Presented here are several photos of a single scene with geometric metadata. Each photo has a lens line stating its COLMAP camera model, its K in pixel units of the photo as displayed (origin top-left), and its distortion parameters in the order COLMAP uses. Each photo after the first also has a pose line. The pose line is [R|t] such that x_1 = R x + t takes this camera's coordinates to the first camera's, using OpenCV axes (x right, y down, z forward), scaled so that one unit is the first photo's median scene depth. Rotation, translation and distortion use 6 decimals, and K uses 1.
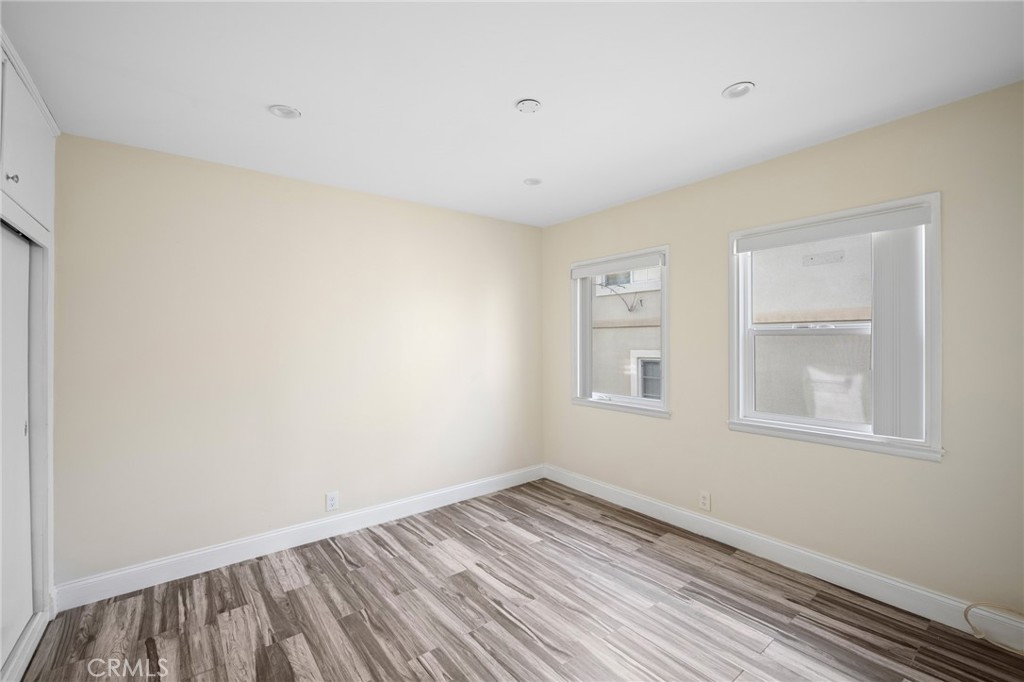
lens RADIAL K [[430.8, 0, 512.8], [0, 430.8, 342.9], [0, 0, 1]] dist [0.000410, 0.000021]
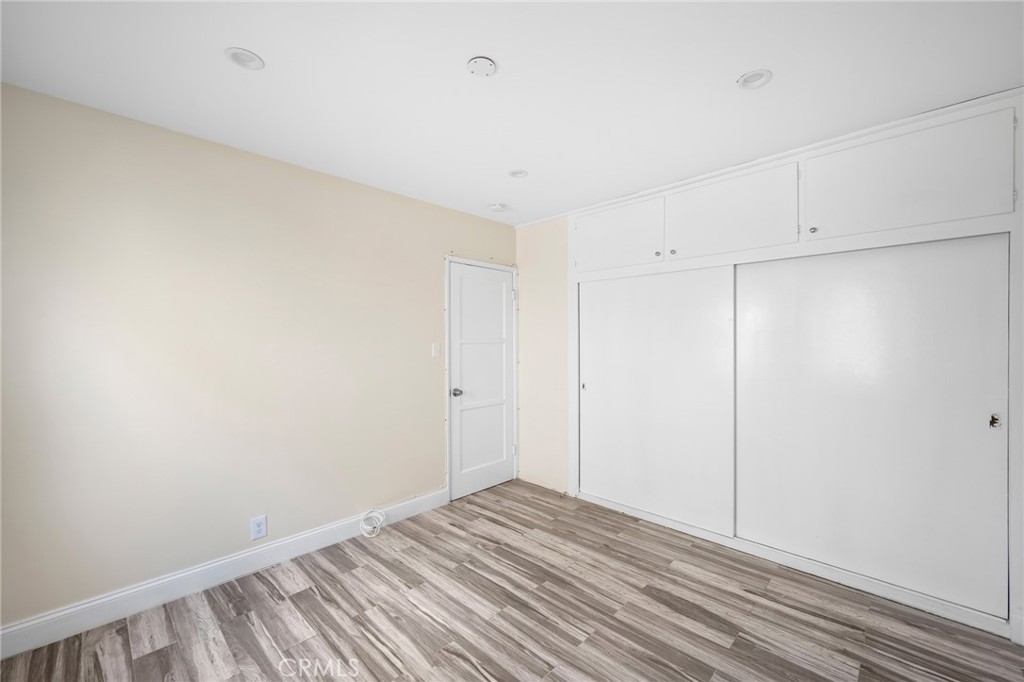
lens RADIAL K [[430.8, 0, 511.0], [0, 430.8, 340.3], [0, 0, 1]] dist [0.000410, 0.000021]
pose [[-0.991715, 0.011294, -0.127958, 0.096913], [0.011110, 0.999936, 0.002152, -0.003083], [0.127974, 0.000713, -0.991777, 1.971522]]
